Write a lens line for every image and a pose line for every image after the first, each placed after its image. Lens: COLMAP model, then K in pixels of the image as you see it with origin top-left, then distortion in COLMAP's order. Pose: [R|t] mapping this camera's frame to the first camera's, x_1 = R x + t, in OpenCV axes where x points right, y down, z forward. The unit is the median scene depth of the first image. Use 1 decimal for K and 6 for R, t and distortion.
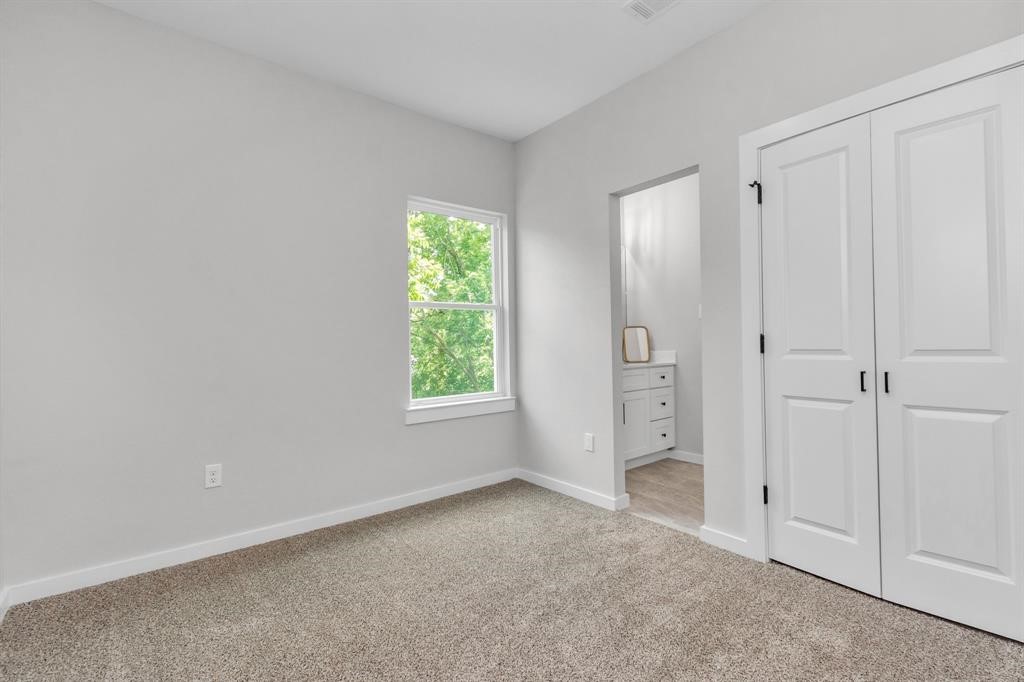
lens RADIAL K [[457.8, 0, 514.3], [0, 457.8, 342.3], [0, 0, 1]] dist [-0.001110, -0.000033]
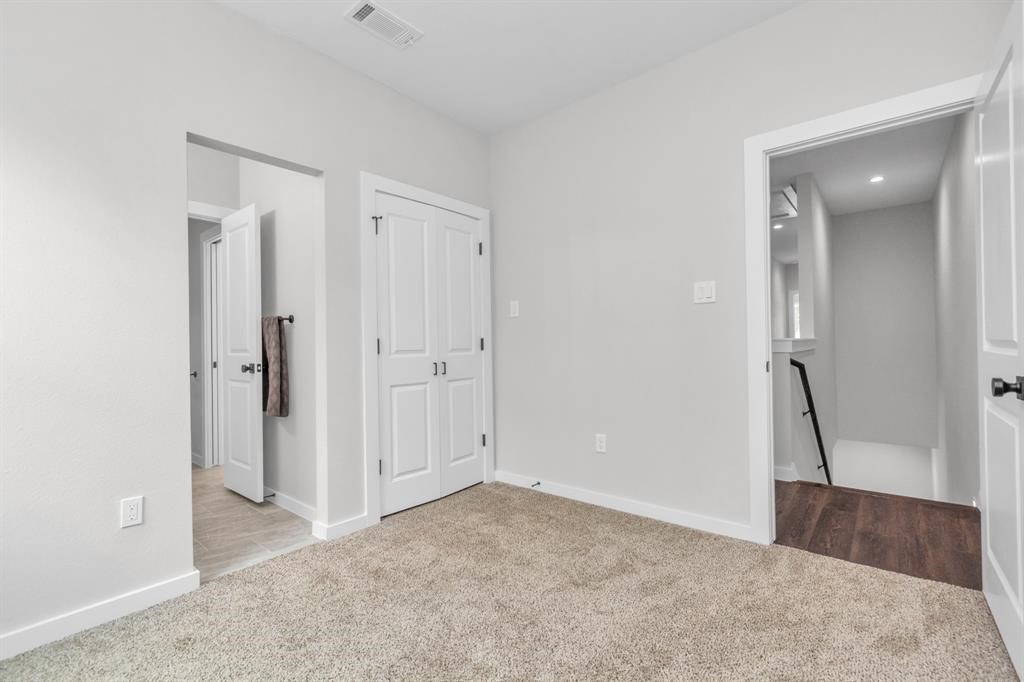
lens RADIAL K [[457.8, 0, 514.0], [0, 457.8, 340.5], [0, 0, 1]] dist [-0.001110, -0.000033]
pose [[-0.202273, 0.024434, 0.979024, -0.765345], [0.015465, 0.999644, -0.021753, 0.020062], [-0.979207, 0.010741, -0.202579, 0.898916]]
